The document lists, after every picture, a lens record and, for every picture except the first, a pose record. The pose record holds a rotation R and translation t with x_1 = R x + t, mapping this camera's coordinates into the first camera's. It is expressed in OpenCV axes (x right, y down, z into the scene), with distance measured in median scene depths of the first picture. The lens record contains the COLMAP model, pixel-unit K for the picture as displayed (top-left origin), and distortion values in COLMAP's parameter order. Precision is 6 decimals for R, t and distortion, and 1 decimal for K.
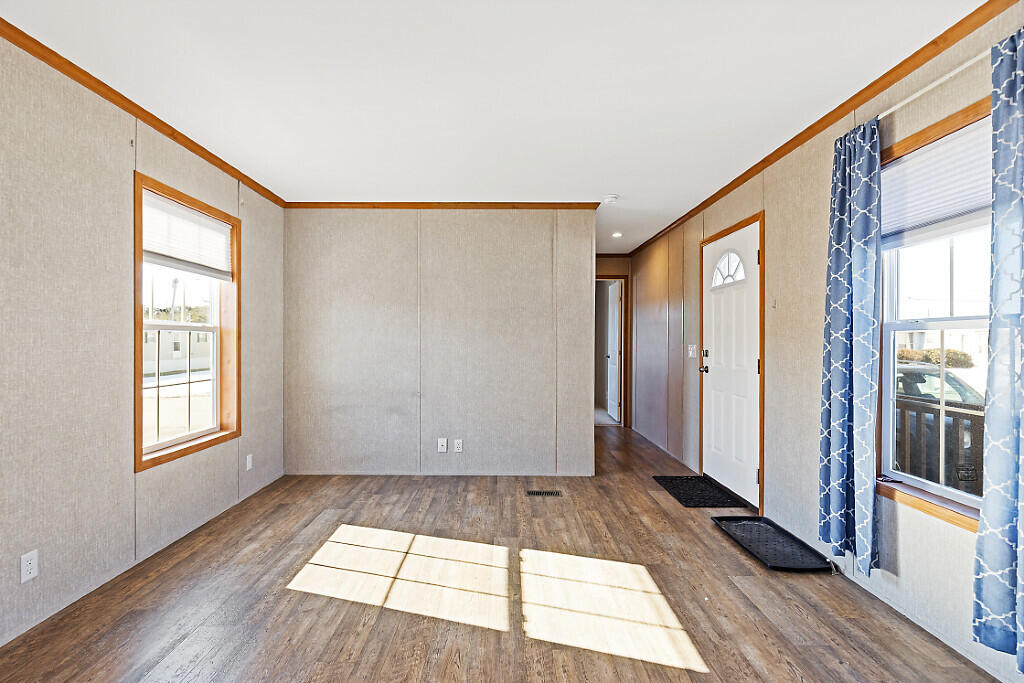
lens RADIAL K [[466.9, 0, 503.0], [0, 466.9, 337.7], [0, 0, 1]] dist [0.011449, -0.000020]
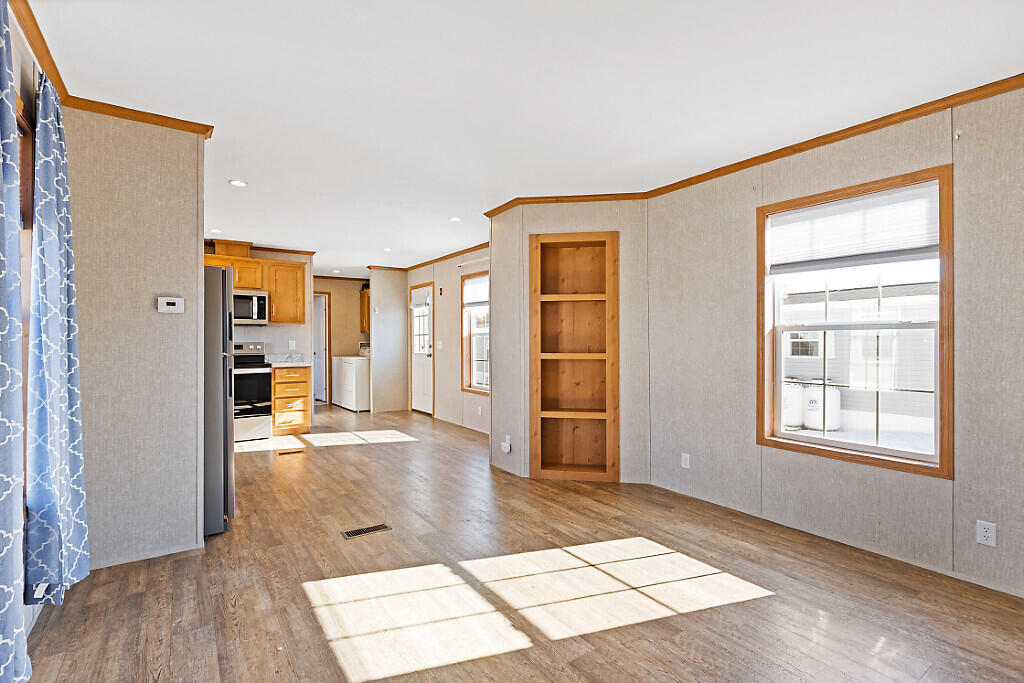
lens RADIAL K [[469.4, 0, 506.6], [0, 469.4, 344.8], [0, 0, 1]] dist [-0.004266, -0.000382]
pose [[-0.818070, -0.000583, -0.575119, 0.447845], [-0.000792, 1.000000, 0.000113, 0.015631], [0.575118, 0.000548, -0.818070, 1.464146]]
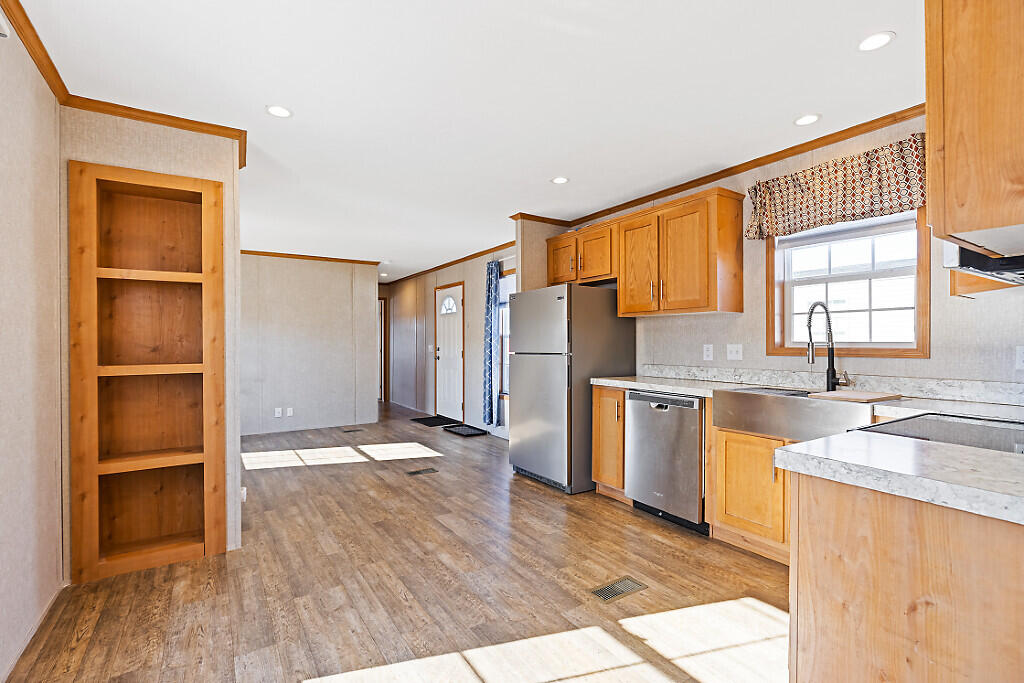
lens RADIAL K [[465.2, 0, 506.6], [0, 465.2, 343.0], [0, 0, 1]] dist [-0.000176, -0.000111]
pose [[0.838657, -0.007109, 0.544614, -0.485201], [0.003035, 0.999960, 0.008378, -0.008417], [-0.544652, -0.005373, 0.838645, -0.983346]]
